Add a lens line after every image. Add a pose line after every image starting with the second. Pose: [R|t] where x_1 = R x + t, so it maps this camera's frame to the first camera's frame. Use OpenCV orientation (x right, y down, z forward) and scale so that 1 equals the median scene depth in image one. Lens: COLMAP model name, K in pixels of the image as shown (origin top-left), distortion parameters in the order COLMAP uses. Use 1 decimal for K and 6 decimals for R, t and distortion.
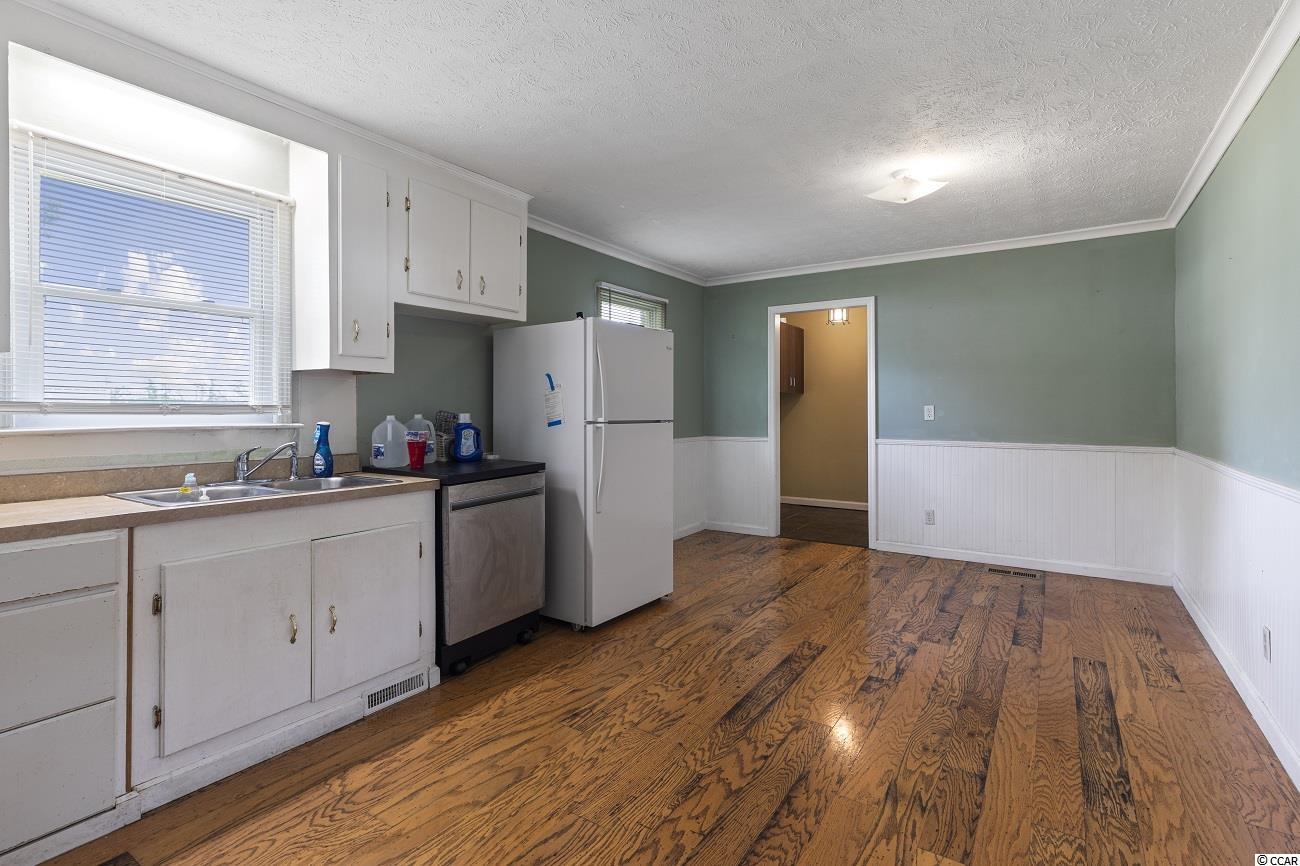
lens RADIAL K [[602.7, 0, 654.3], [0, 602.7, 415.4], [0, 0, 1]] dist [0.004047, -0.000648]
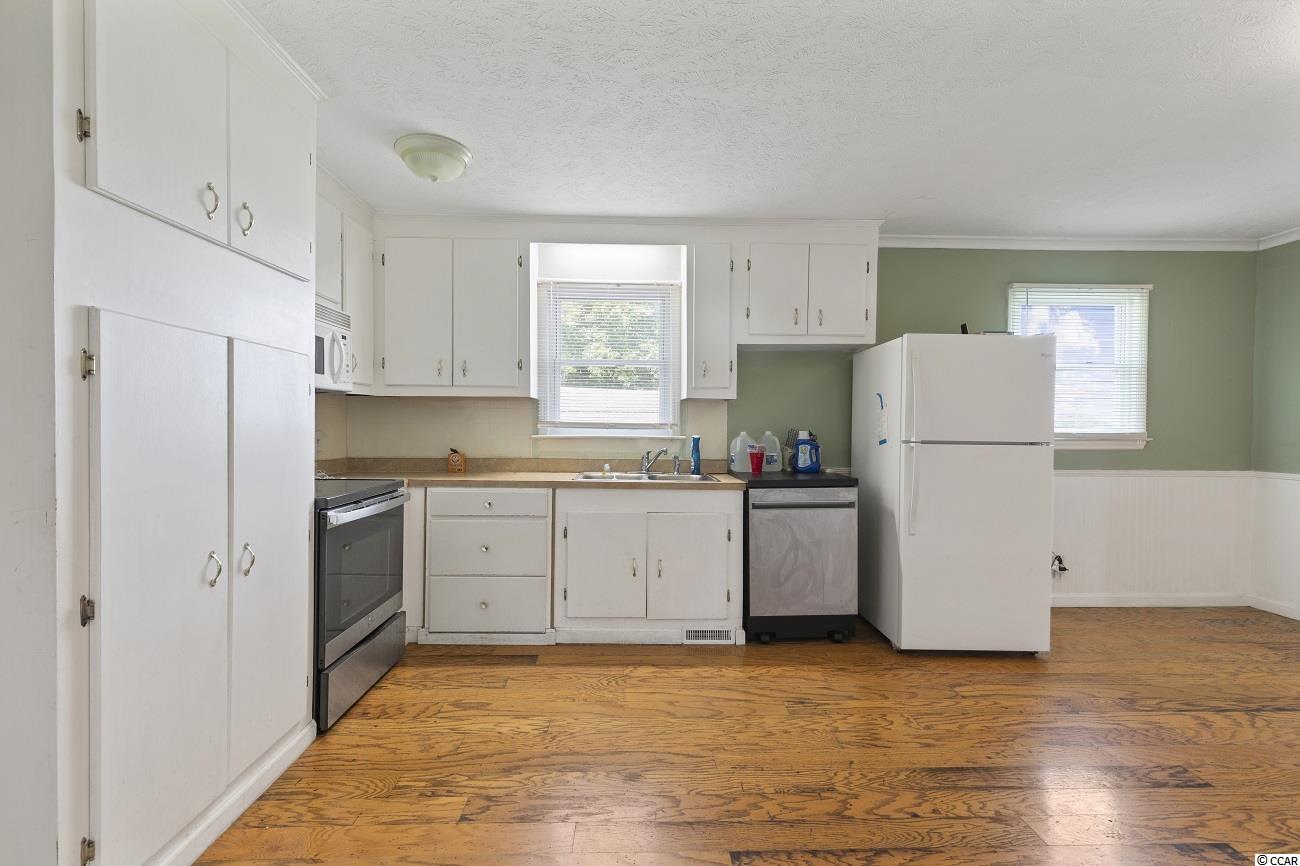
lens RADIAL K [[576.8, 0, 651.1], [0, 576.8, 441.9], [0, 0, 1]] dist [0.001377, -0.000223]
pose [[0.575389, 0.025625, -0.817479, 0.501319], [-0.017174, 0.999667, 0.019248, 0.001816], [0.817700, 0.002964, 0.575637, 0.143914]]
